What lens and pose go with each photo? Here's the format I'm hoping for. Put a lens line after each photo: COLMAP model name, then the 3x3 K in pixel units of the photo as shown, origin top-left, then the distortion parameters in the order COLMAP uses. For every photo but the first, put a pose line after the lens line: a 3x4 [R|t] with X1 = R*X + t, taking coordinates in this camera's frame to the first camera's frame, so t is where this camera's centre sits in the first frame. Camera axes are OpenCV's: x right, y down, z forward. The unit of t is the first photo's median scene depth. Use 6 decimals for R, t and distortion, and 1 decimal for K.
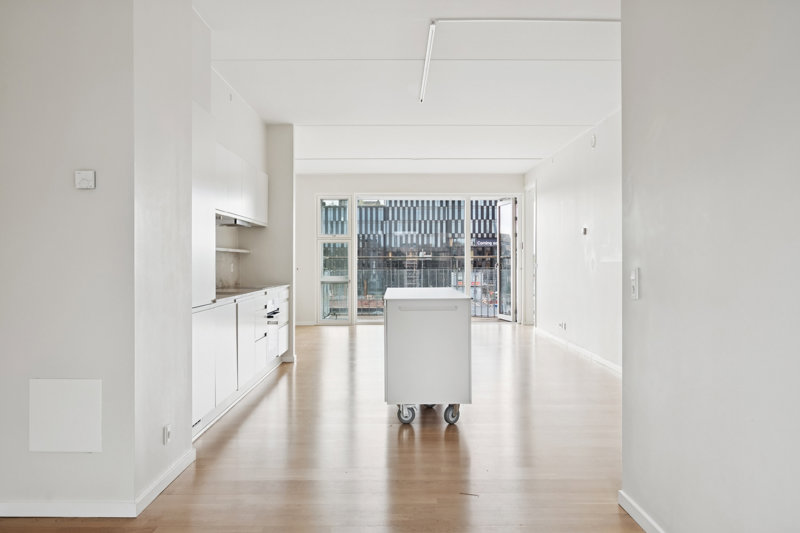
lens RADIAL K [[641.3, 0, 400.0], [0, 641.3, 266.5], [0, 0, 1]] dist [-0.003042, -0.000790]
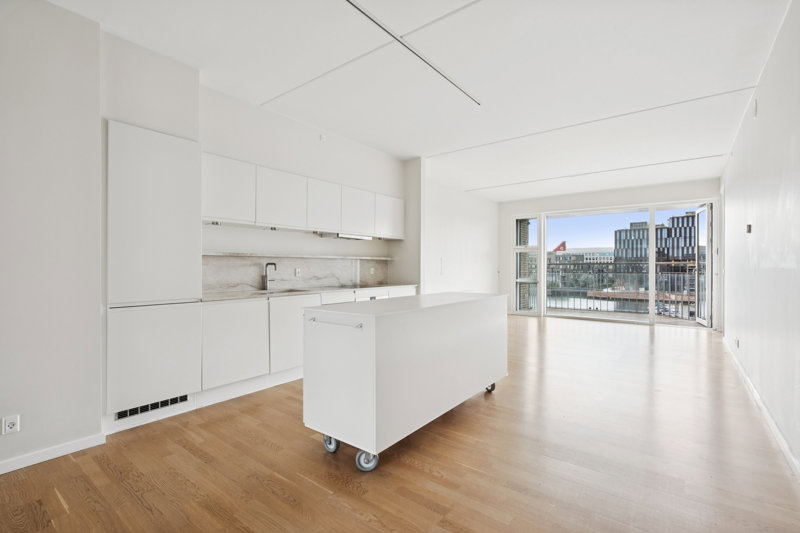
lens RADIAL K [[368.5, 0, 400.0], [0, 368.5, 266.5], [0, 0, 1]] dist [0.000114, -0.000050]
pose [[0.788777, 0.001430, -0.614678, 0.157458], [-0.006902, 0.999955, -0.006530, -0.001863], [0.614641, 0.009393, 0.788751, 0.262480]]
